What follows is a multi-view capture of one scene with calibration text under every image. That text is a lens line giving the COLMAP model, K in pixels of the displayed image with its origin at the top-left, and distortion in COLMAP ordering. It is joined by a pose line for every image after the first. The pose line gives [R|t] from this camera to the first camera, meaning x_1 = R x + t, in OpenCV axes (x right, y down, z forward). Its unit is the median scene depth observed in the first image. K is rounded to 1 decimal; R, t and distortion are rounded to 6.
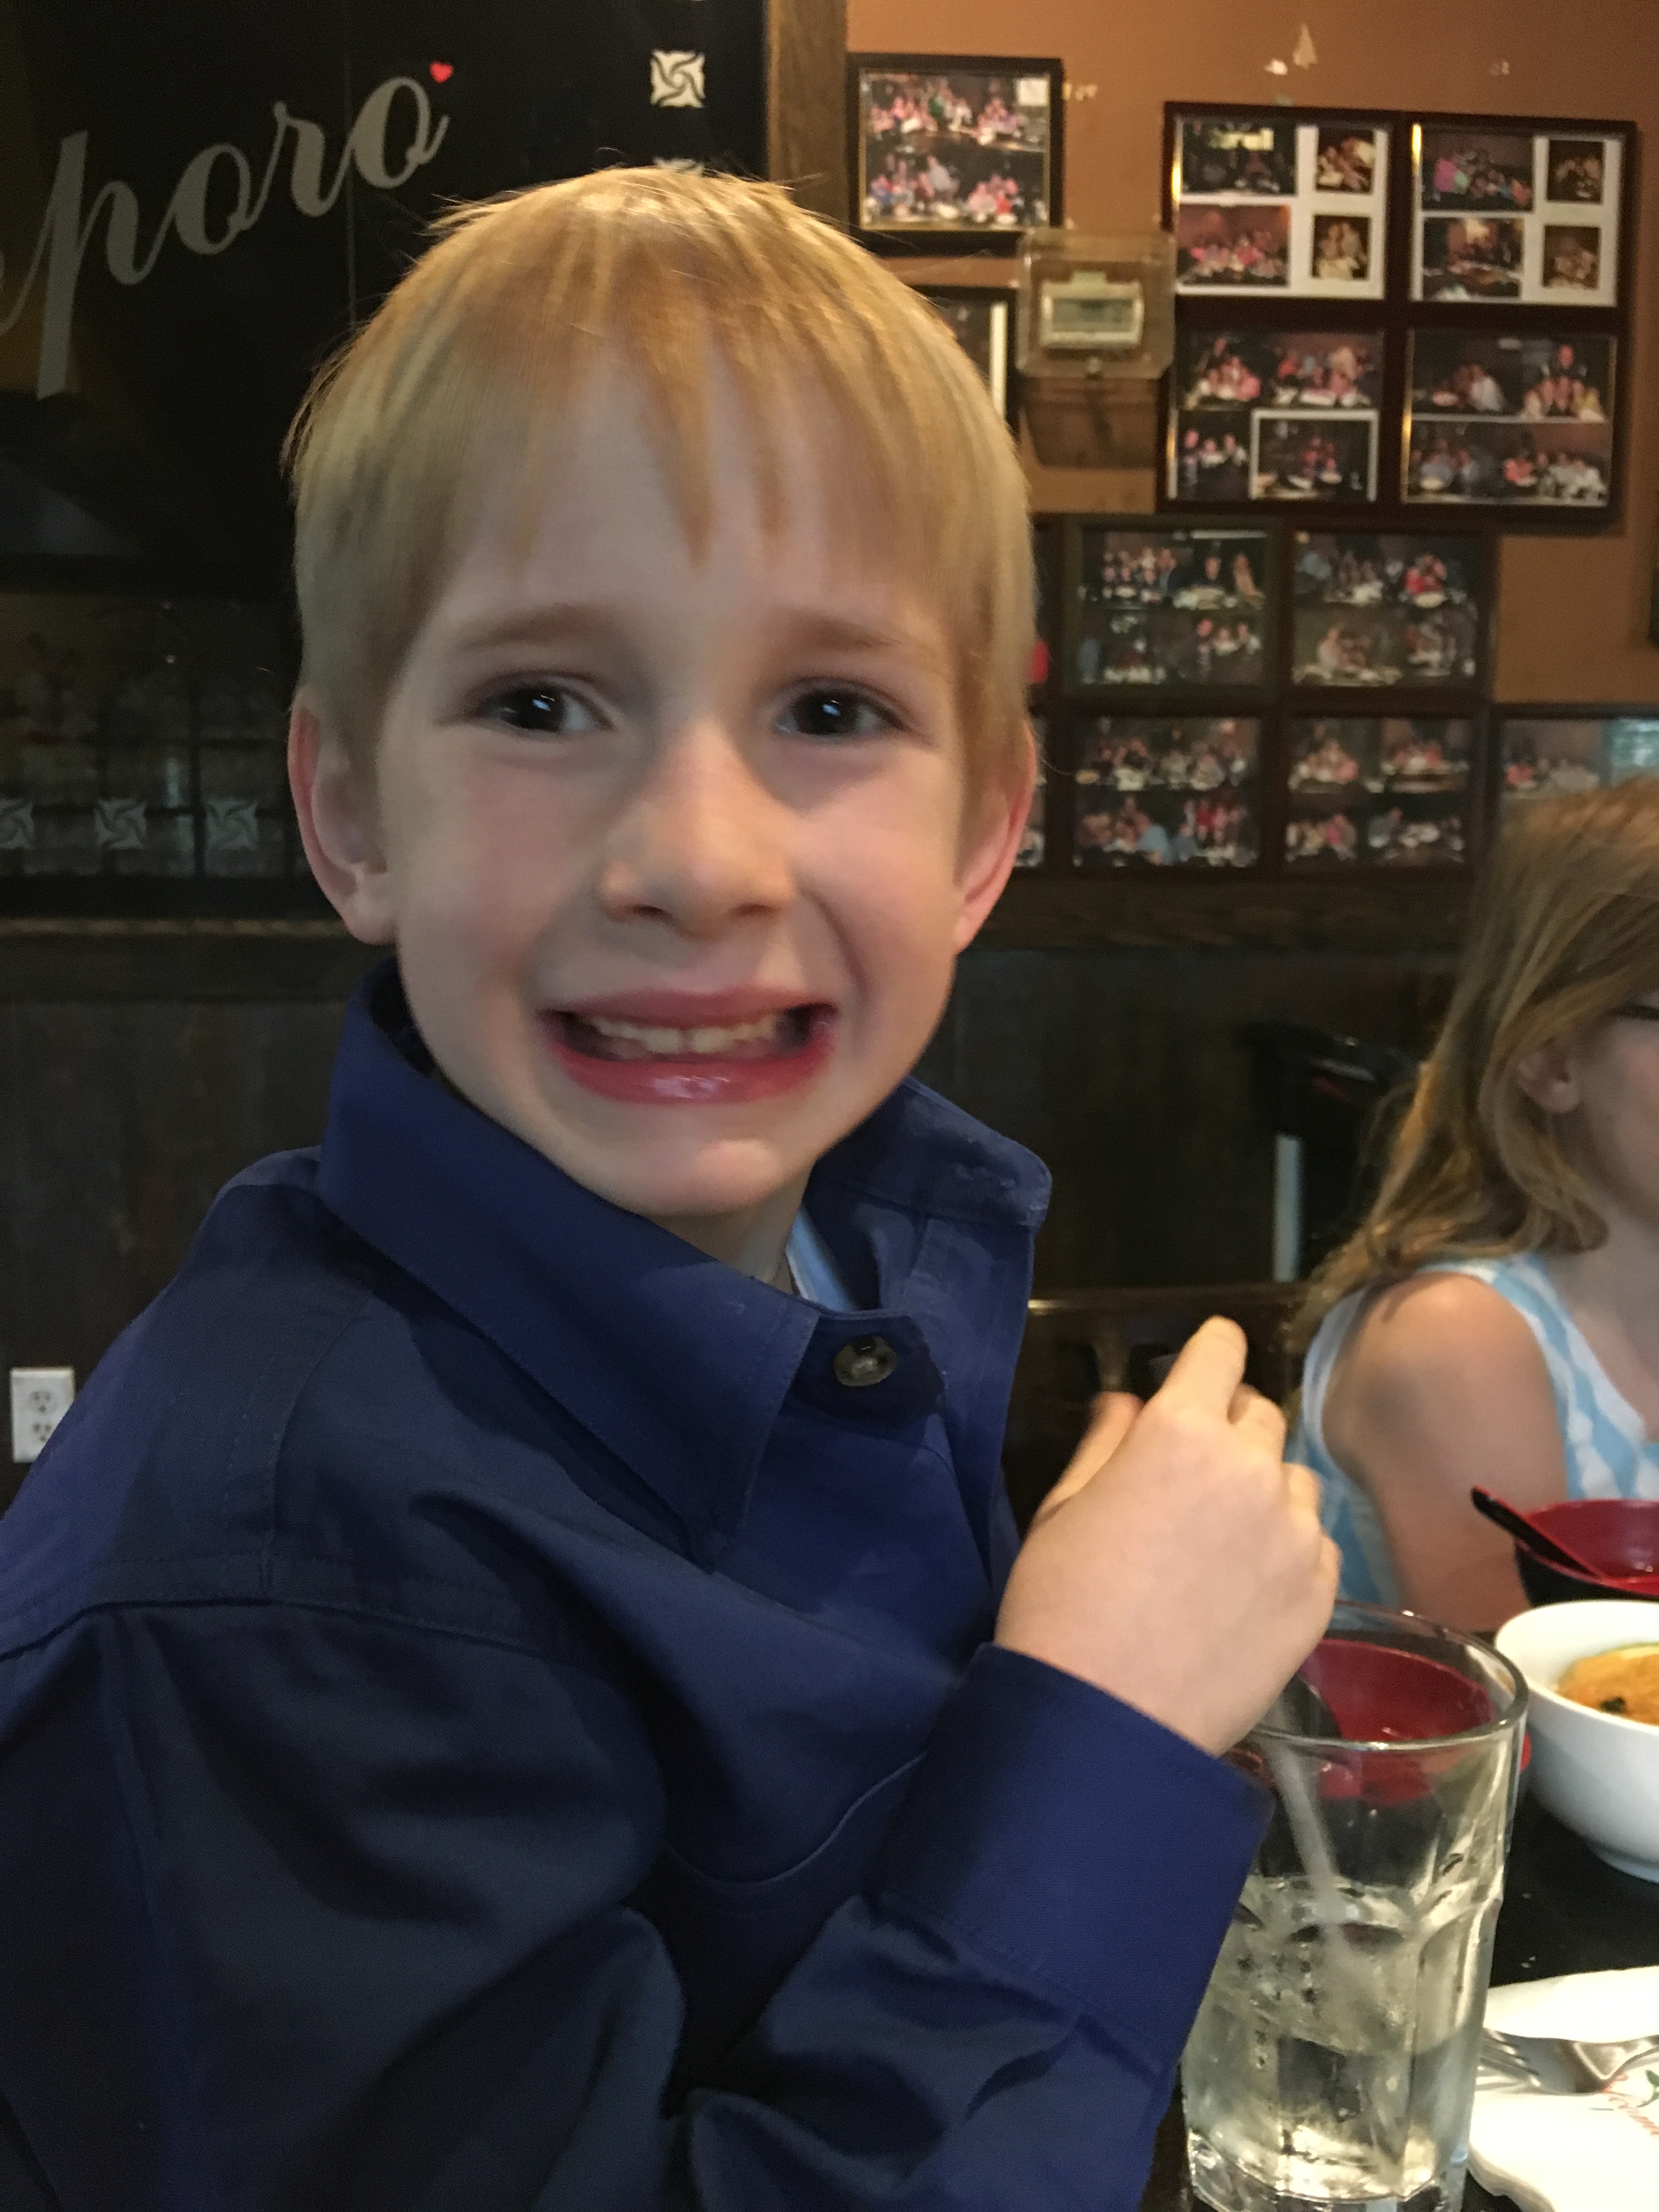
lens RADIAL K [[1844.0, 0, 817.4], [0, 1844.0, 1086.9], [0, 0, 1]] dist [0.018420, -0.052458]
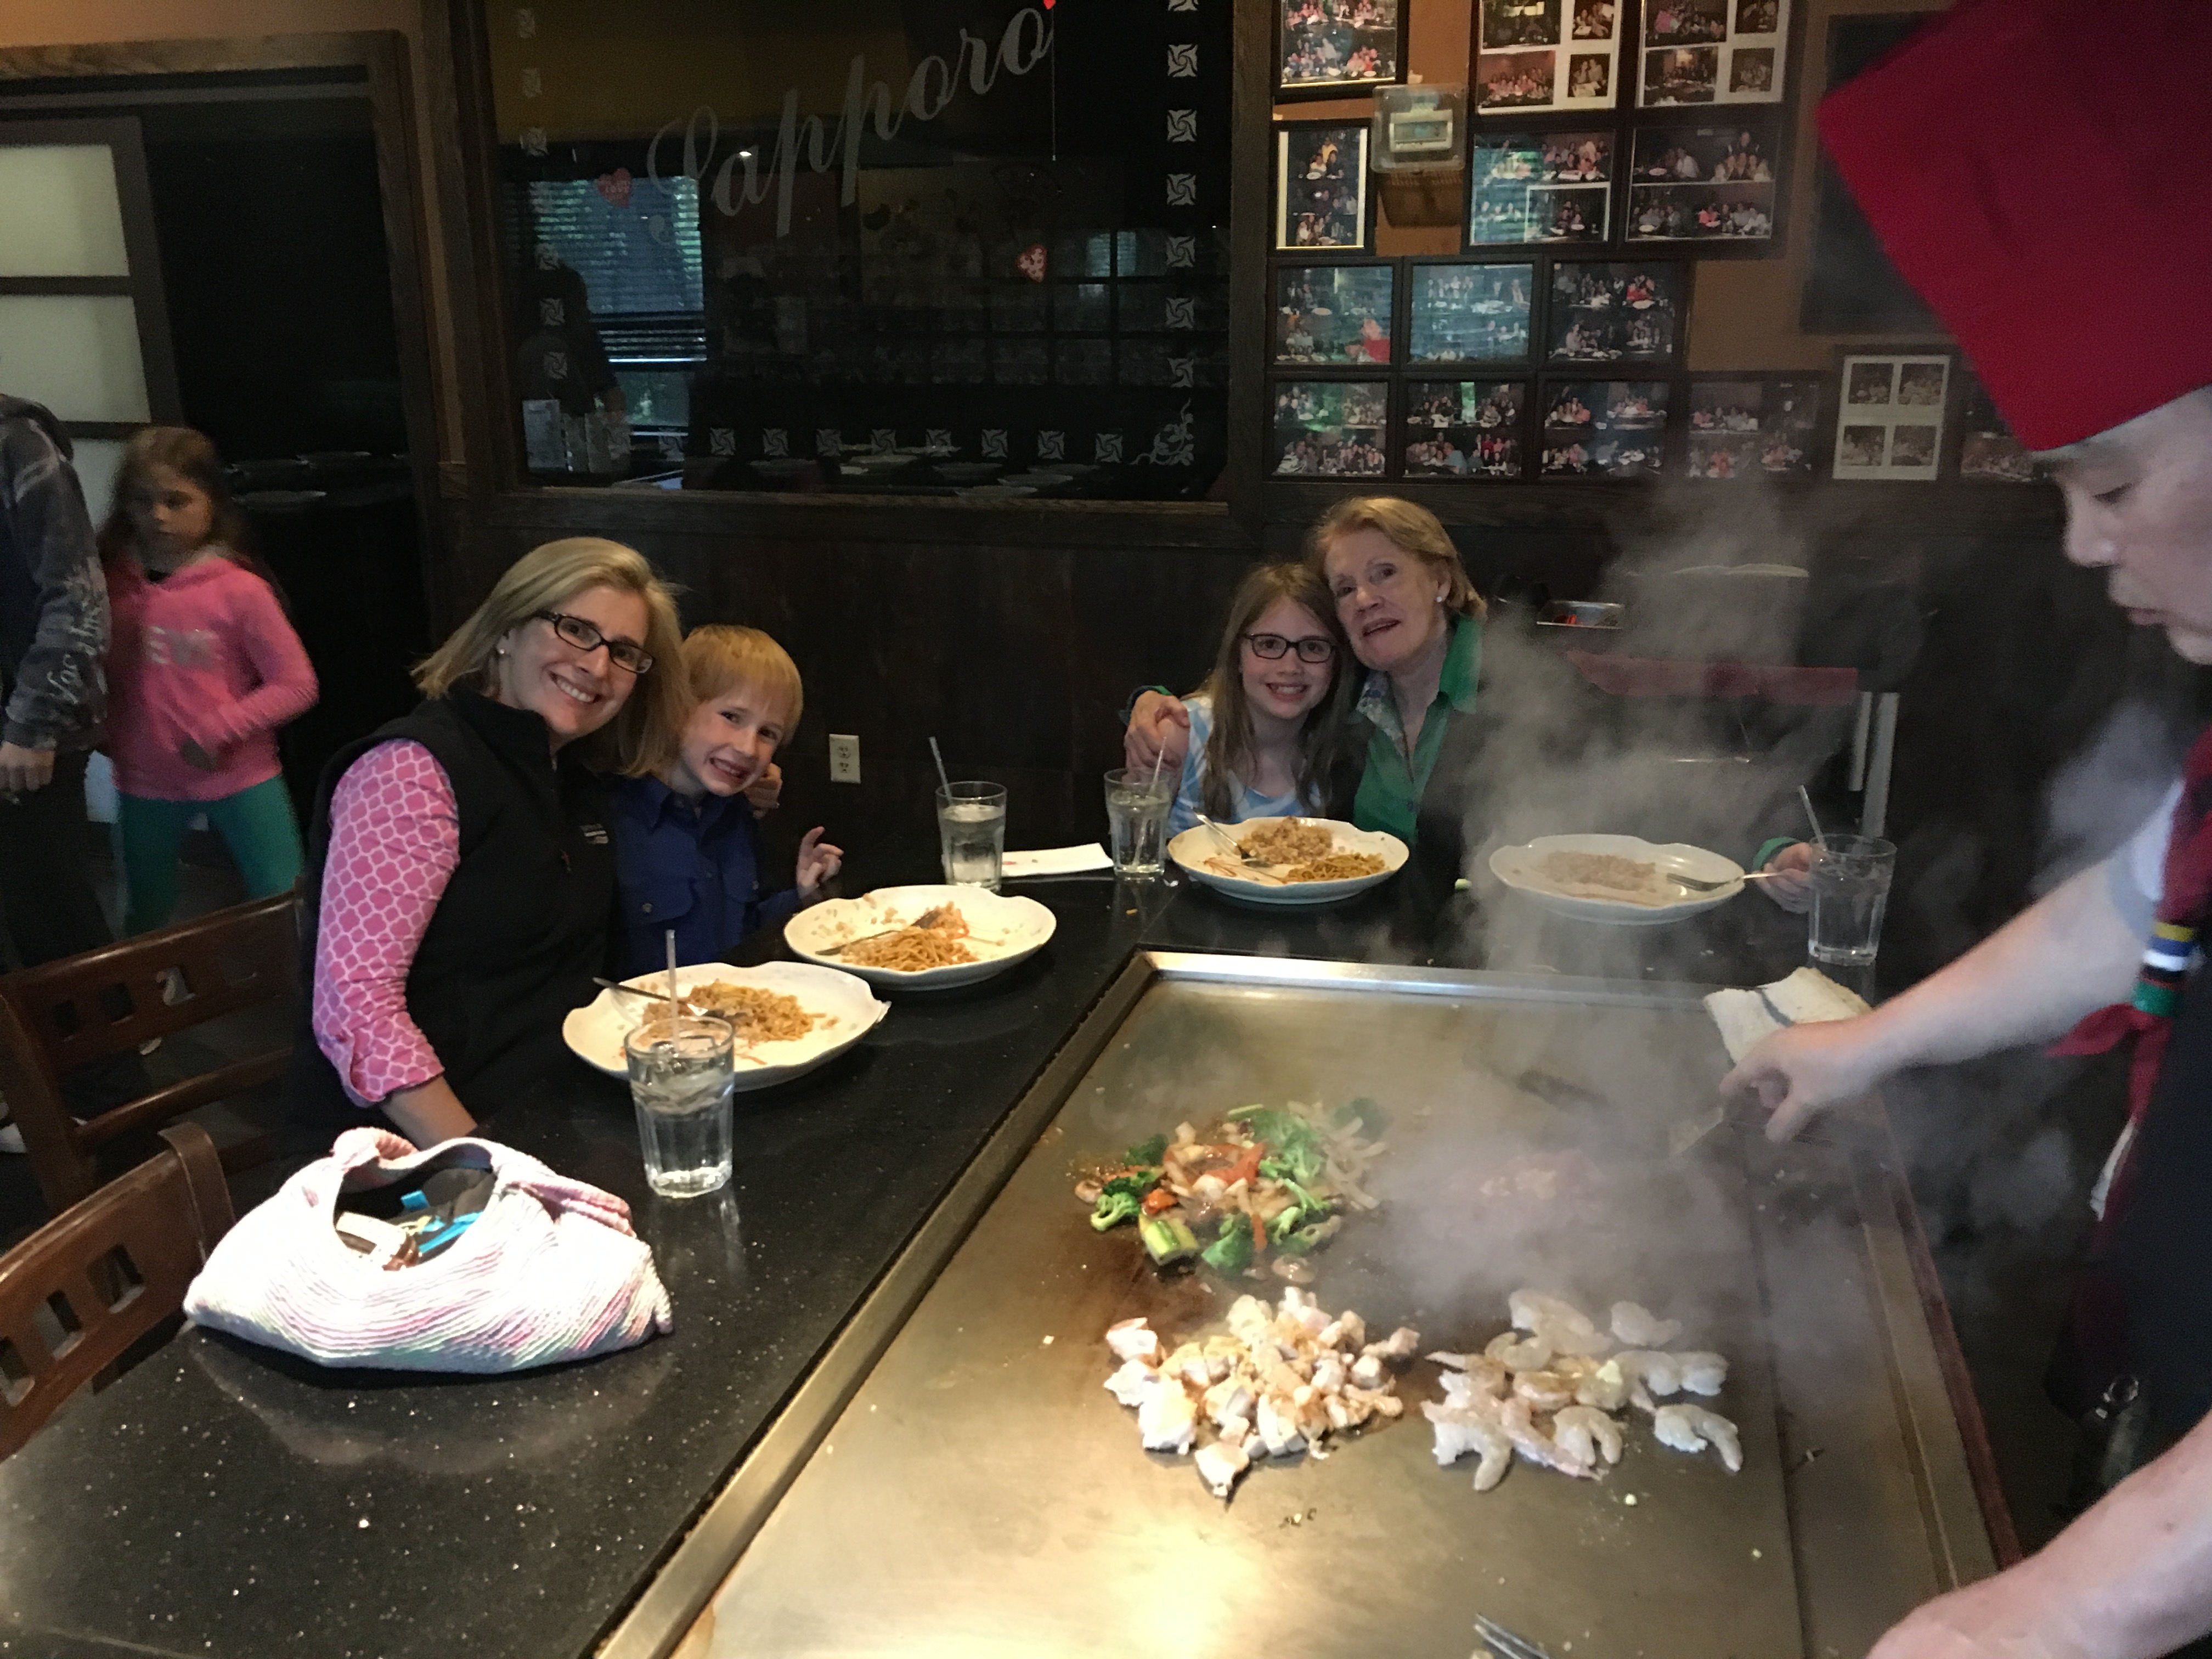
lens RADIAL K [[1844.0, 0, 1108.2], [0, 1844.0, 837.4], [0, 0, 1]] dist [0.018420, -0.052458]
pose [[0.936372, 0.088892, -0.339567, 0.487604], [-0.030478, 0.984338, 0.173636, -0.080273], [0.349683, -0.152238, 0.924416, -0.675887]]
